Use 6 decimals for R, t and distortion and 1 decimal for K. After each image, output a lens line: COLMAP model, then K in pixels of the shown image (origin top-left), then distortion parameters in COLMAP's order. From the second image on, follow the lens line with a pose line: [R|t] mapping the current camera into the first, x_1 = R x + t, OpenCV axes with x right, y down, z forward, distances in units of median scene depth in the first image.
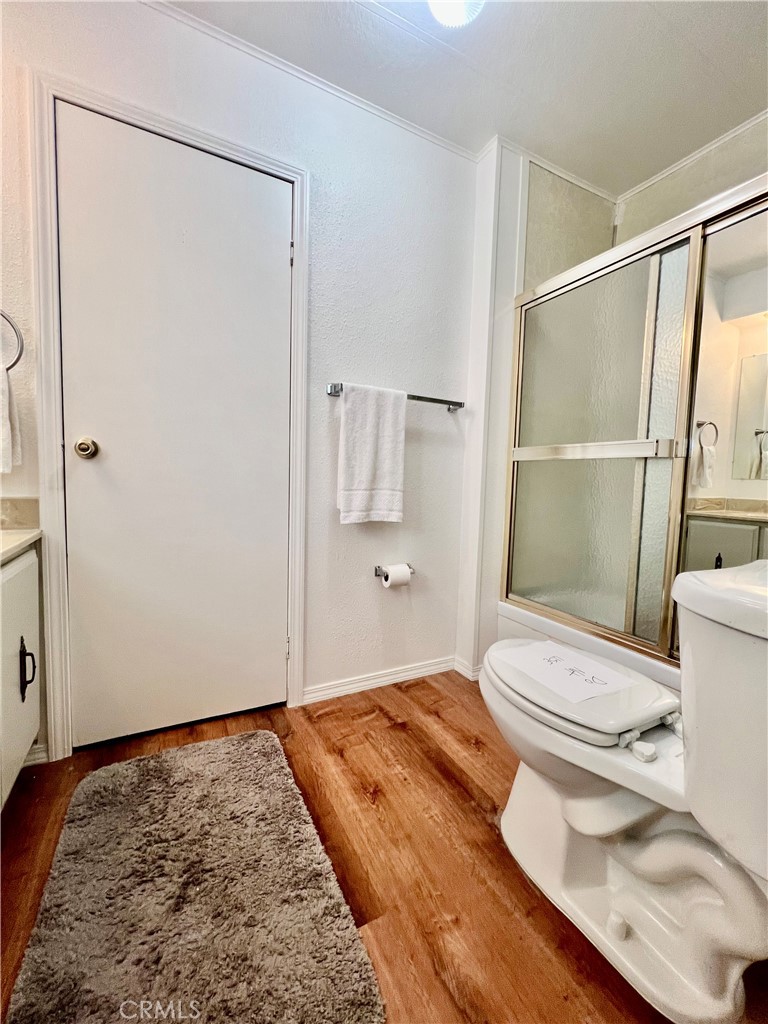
lens RADIAL K [[421.6, 0, 381.2], [0, 421.6, 512.4], [0, 0, 1]] dist [-0.006909, 0.002644]
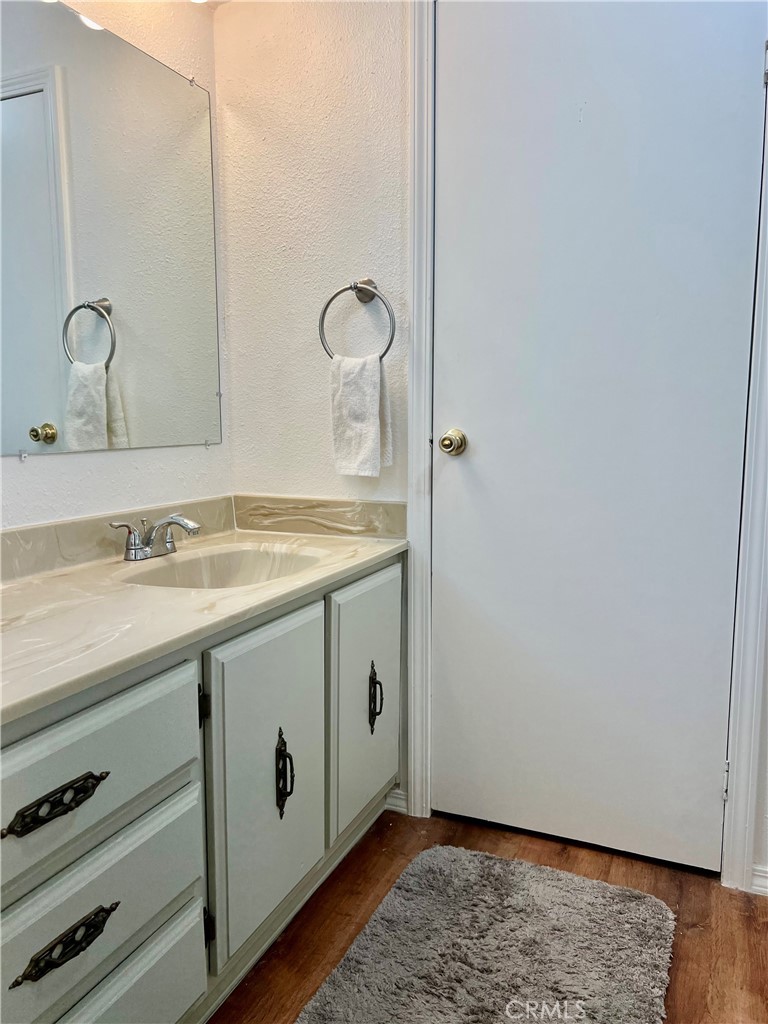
lens RADIAL K [[786.4, 0, 383.0], [0, 786.4, 512.0], [0, 0, 1]] dist [0.030296, -0.014451]
pose [[0.621343, 0.069832, -0.780420, 0.391331], [-0.039679, 0.997547, 0.057670, -0.105675], [0.782533, -0.004867, 0.622590, -0.023936]]
